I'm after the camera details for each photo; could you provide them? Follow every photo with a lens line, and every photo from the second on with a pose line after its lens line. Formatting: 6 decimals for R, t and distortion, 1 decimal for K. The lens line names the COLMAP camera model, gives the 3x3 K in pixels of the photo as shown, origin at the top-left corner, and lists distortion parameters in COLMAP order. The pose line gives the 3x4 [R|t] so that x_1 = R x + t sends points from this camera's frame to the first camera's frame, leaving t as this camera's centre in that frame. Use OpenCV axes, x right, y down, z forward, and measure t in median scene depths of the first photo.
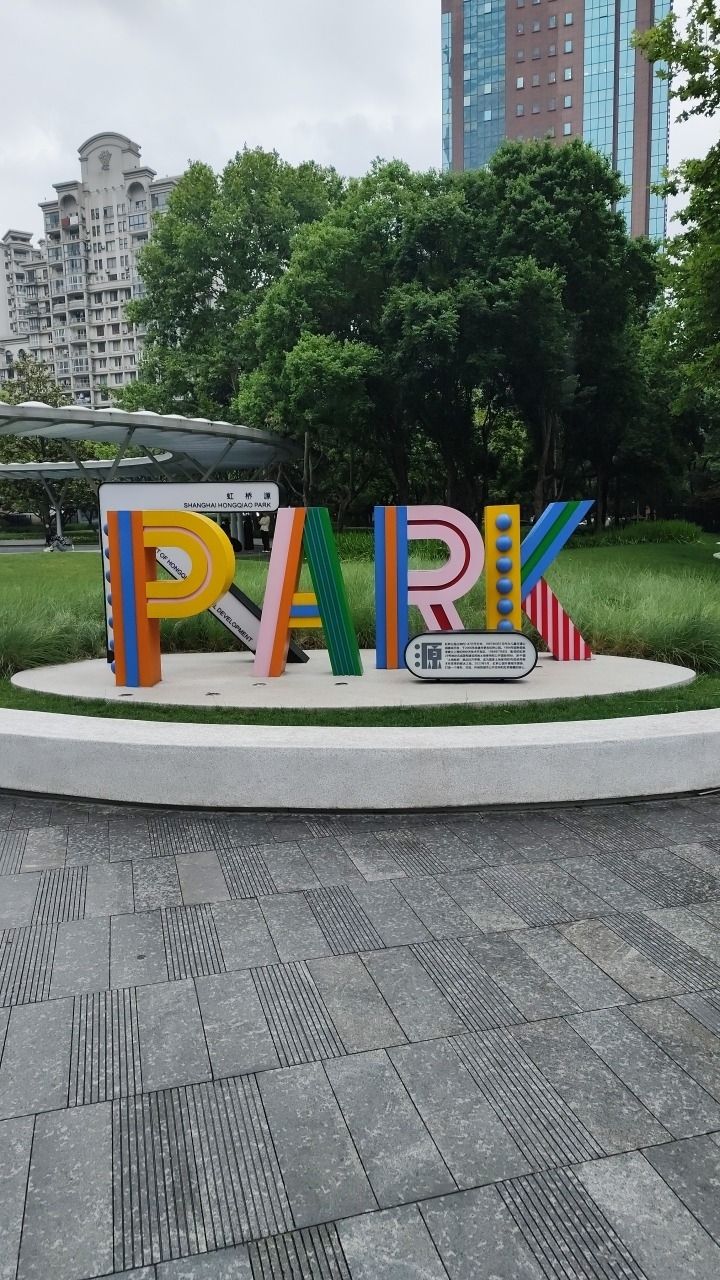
lens RADIAL K [[887.6, 0, 360.0], [0, 887.6, 640.0], [0, 0, 1]] dist [0.062921, -0.057044]
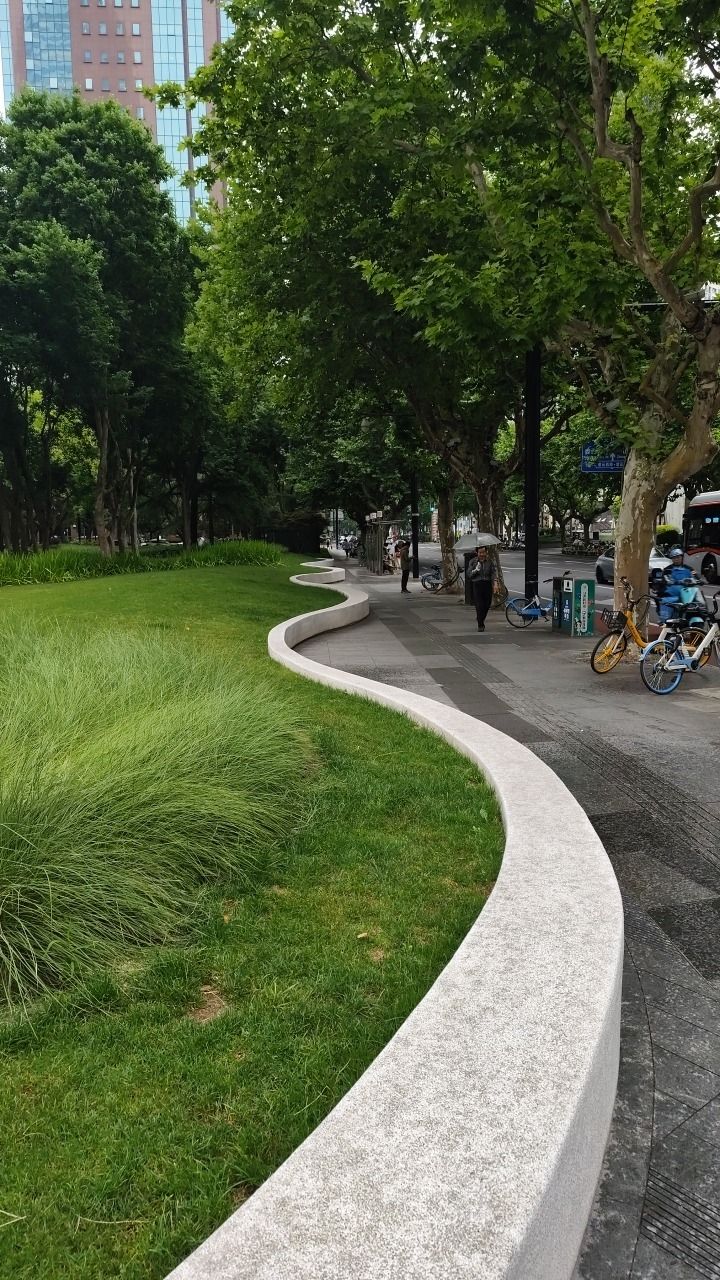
lens RADIAL K [[887.6, 0, 360.0], [0, 887.6, 640.0], [0, 0, 1]] dist [0.062921, -0.057044]
pose [[0.910404, -0.048096, 0.410916, 0.080055], [0.057159, 0.998317, -0.009791, -0.017696], [-0.409754, 0.032402, 0.911620, 0.134484]]
